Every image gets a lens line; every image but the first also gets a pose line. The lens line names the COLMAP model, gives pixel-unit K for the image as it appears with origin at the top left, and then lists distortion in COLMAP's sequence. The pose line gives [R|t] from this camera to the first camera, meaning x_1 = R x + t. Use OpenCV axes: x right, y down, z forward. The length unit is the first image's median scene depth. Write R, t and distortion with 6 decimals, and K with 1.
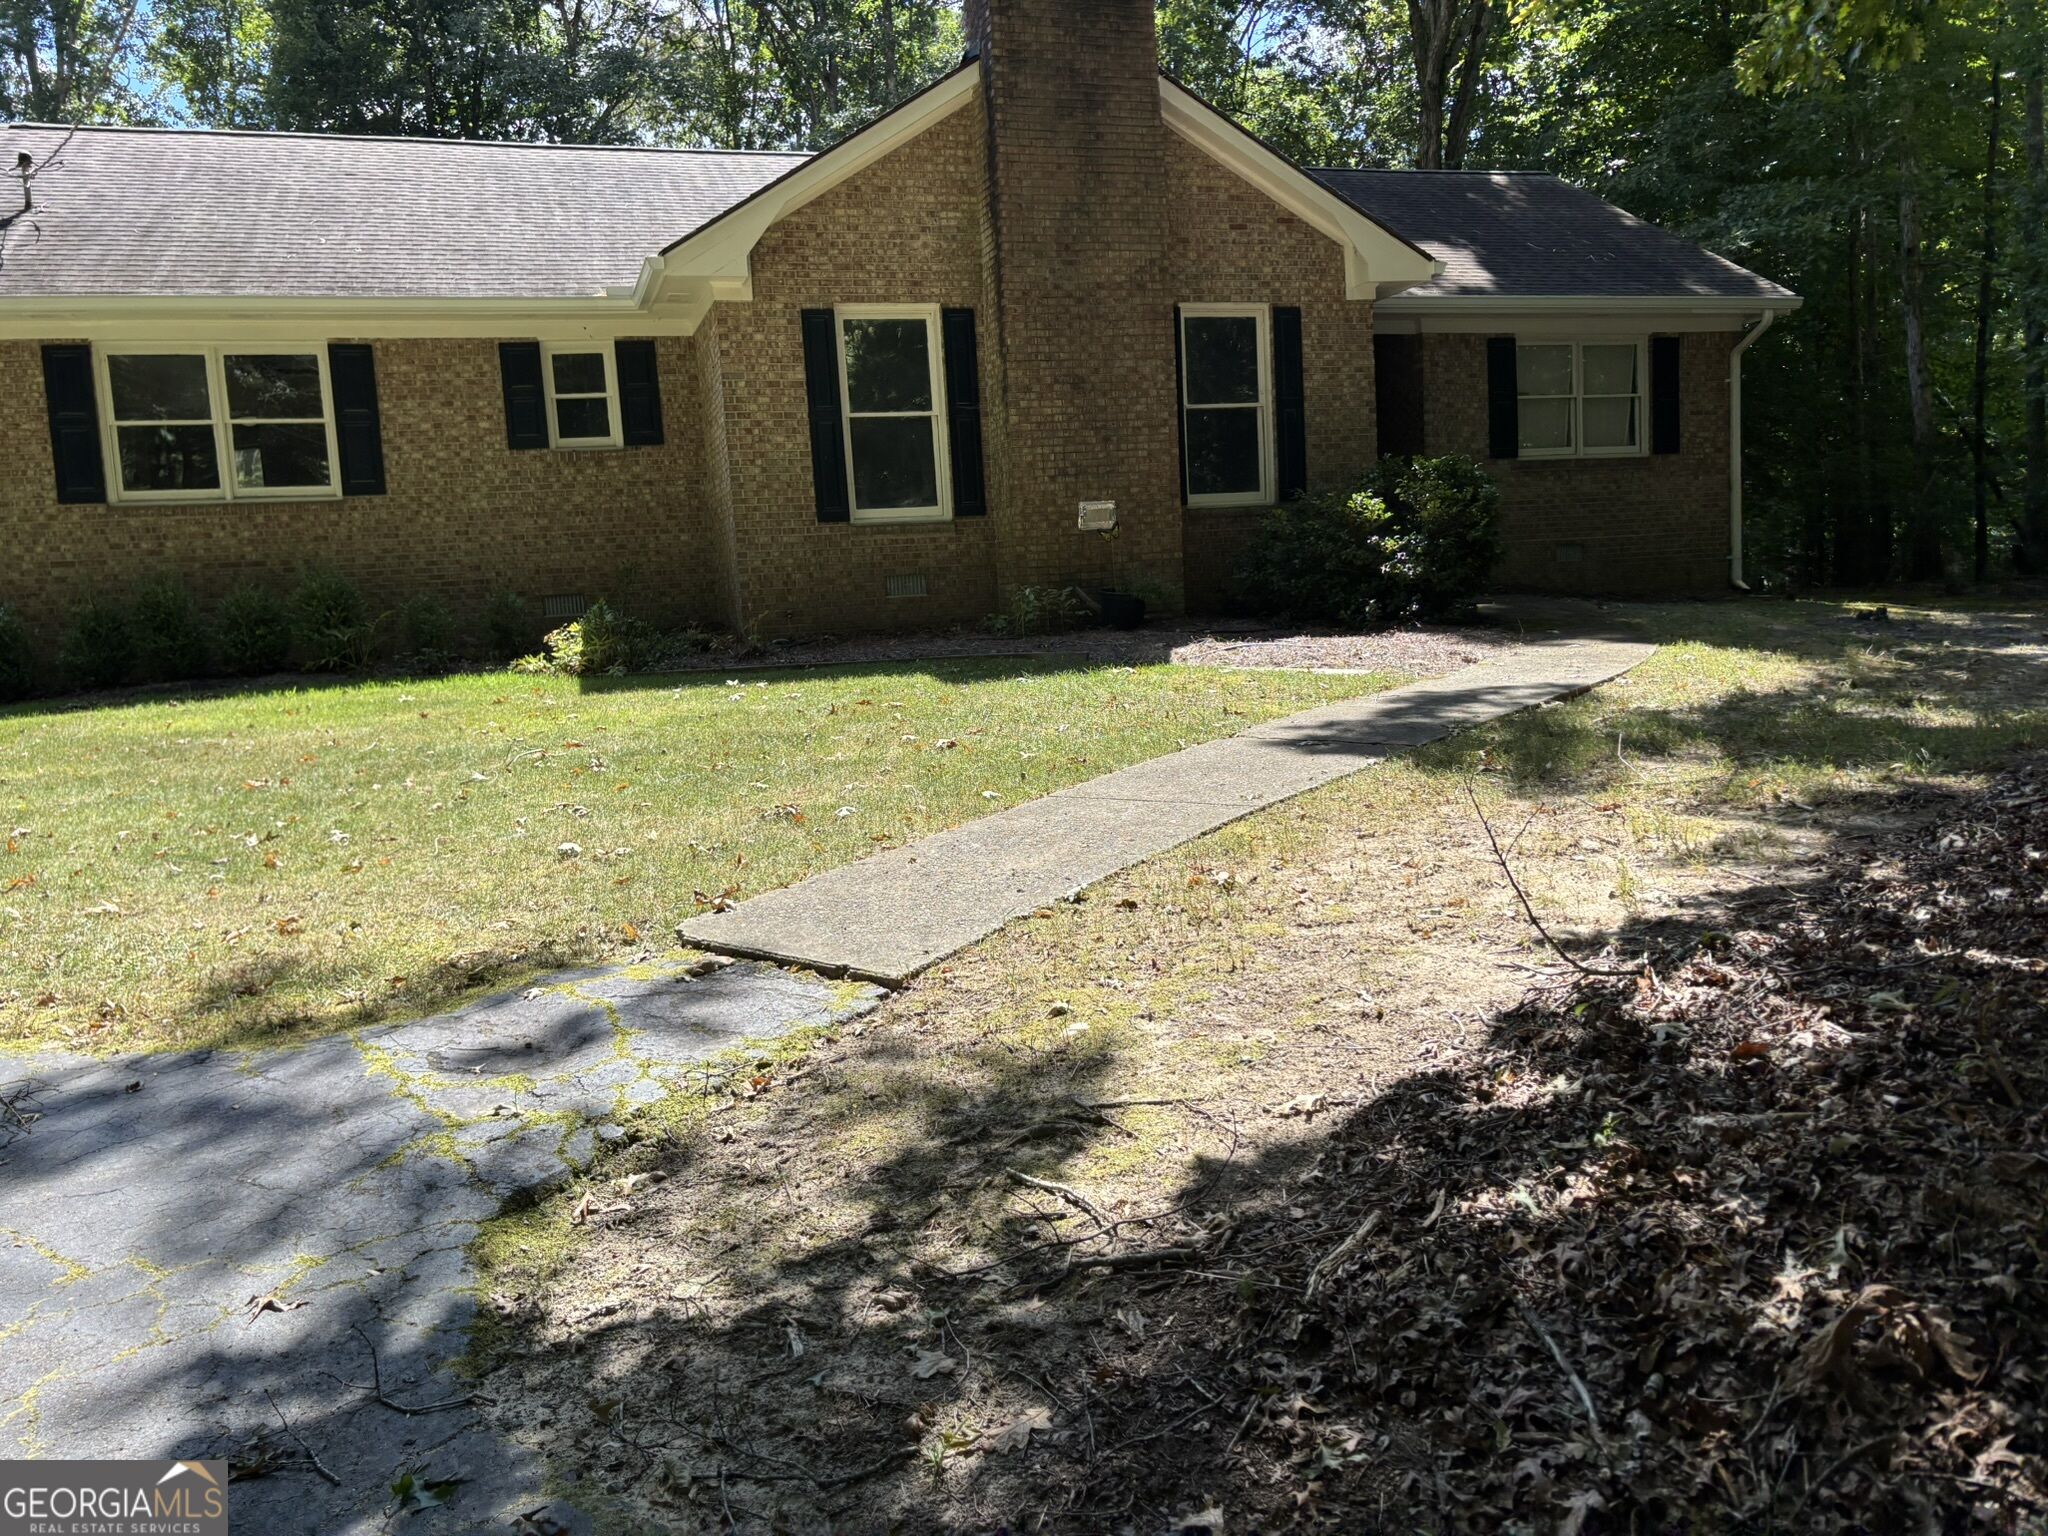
lens RADIAL K [[1575.6, 0, 976.0], [0, 1575.6, 770.1], [0, 0, 1]] dist [0.051876, -0.050043]
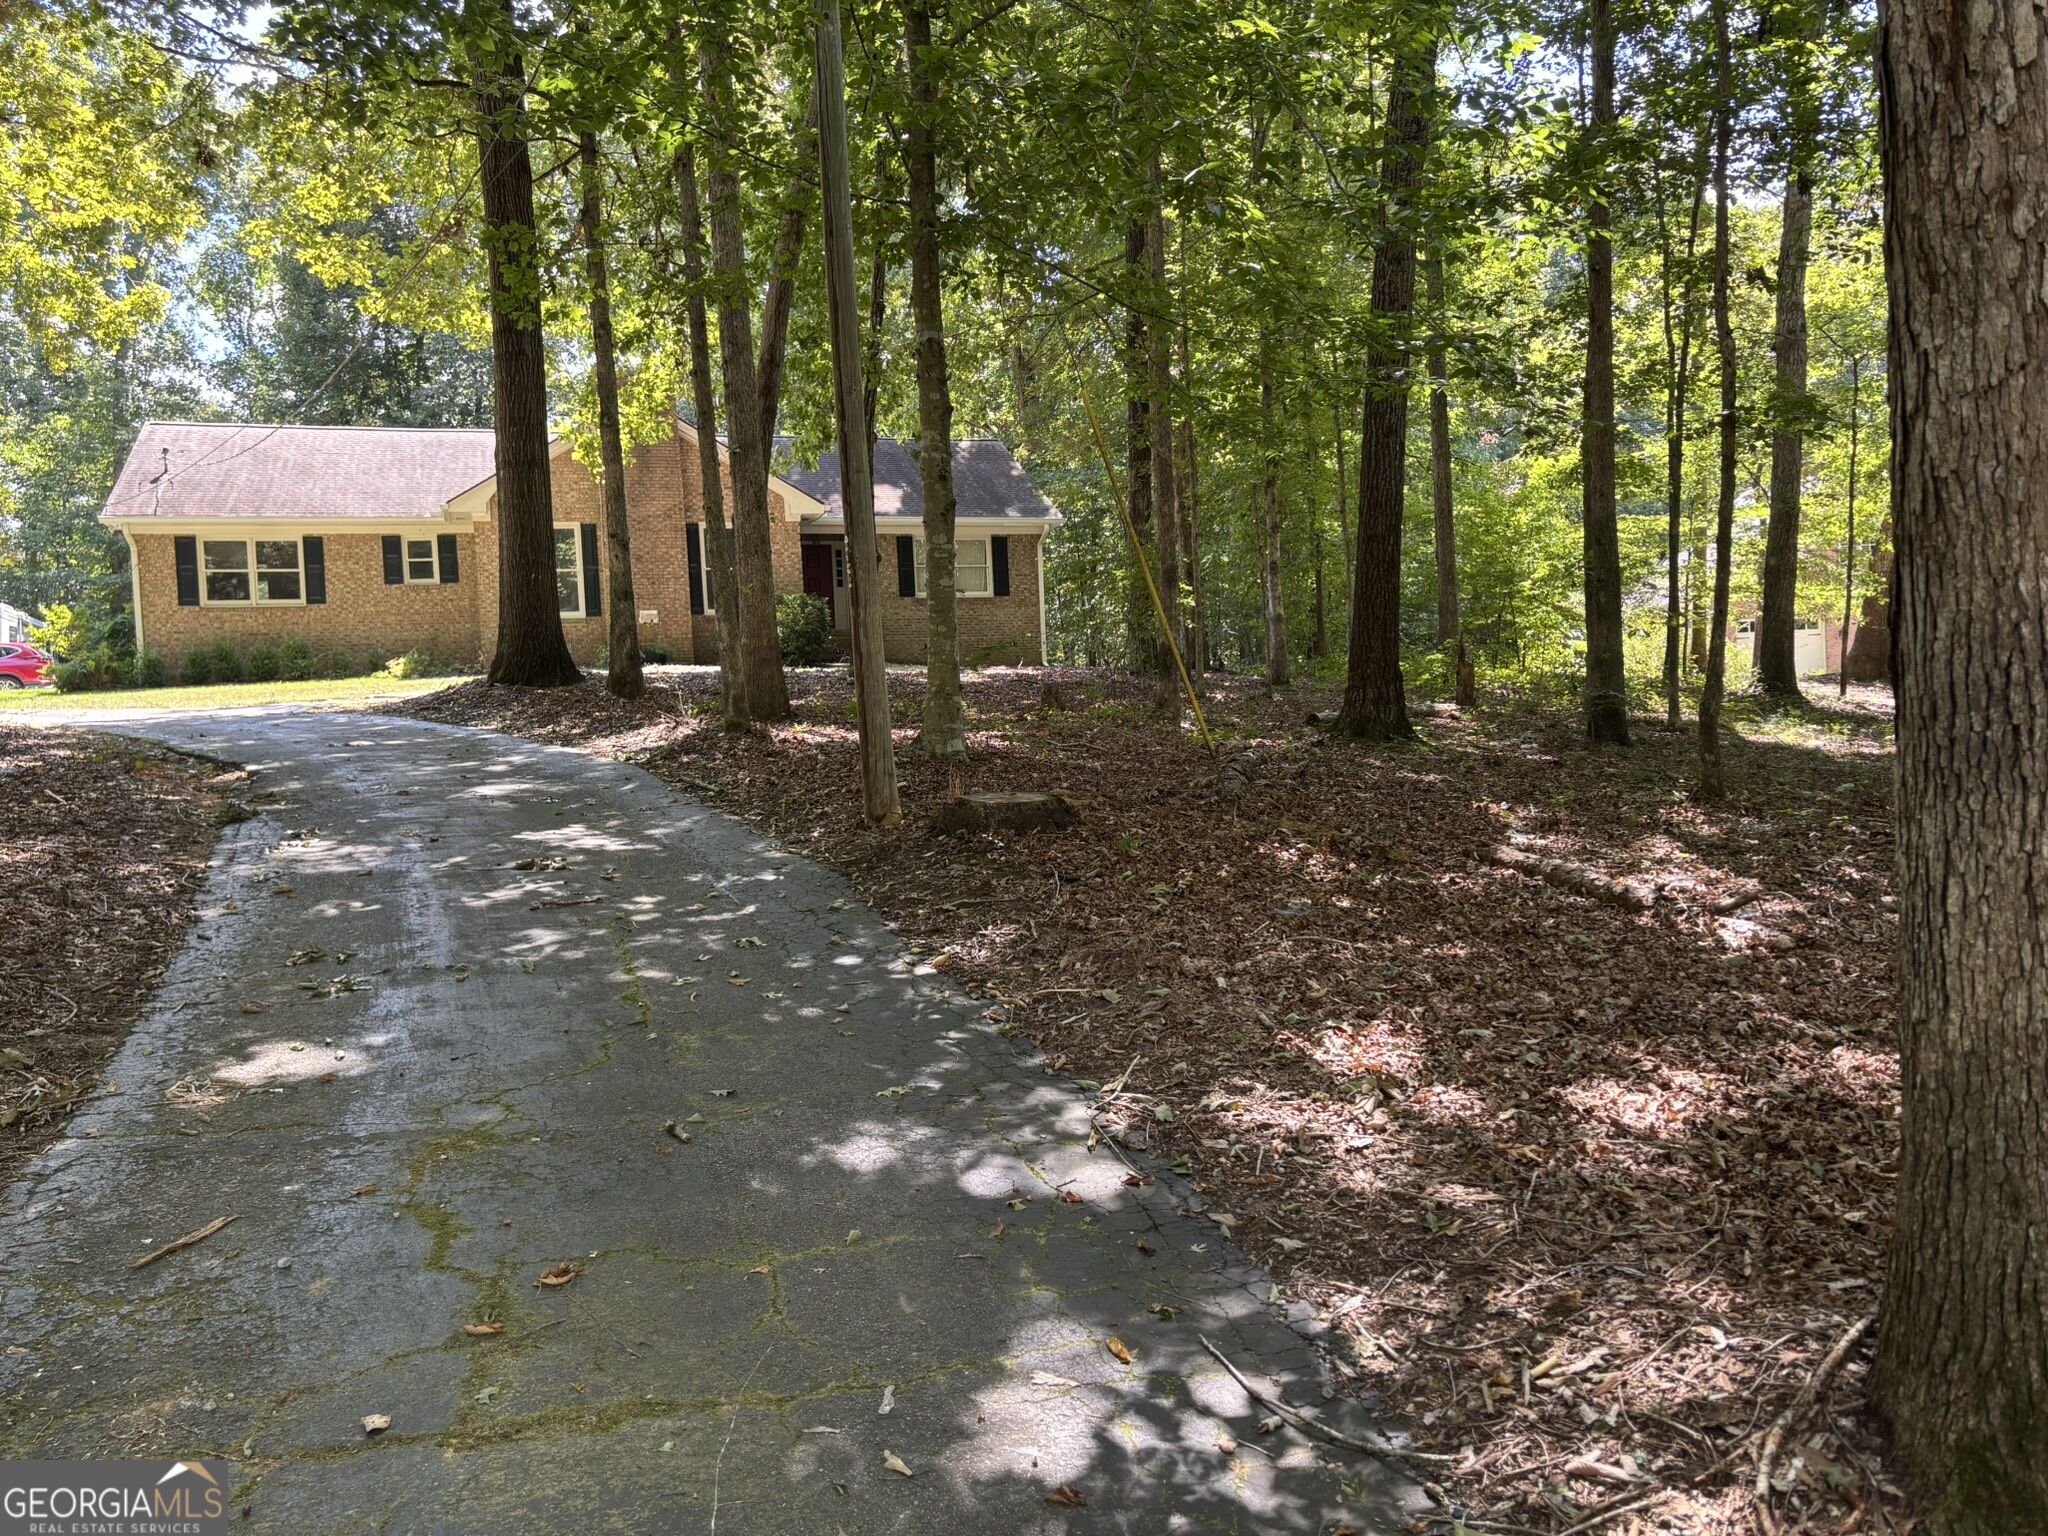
lens RADIAL K [[1575.6, 0, 976.0], [0, 1575.6, 770.1], [0, 0, 1]] dist [0.051876, -0.050043]
pose [[0.999743, 0.014490, 0.017454, 0.495465], [-0.013114, 0.996982, -0.076524, 0.213426], [-0.018510, 0.076275, 0.996915, -1.196515]]
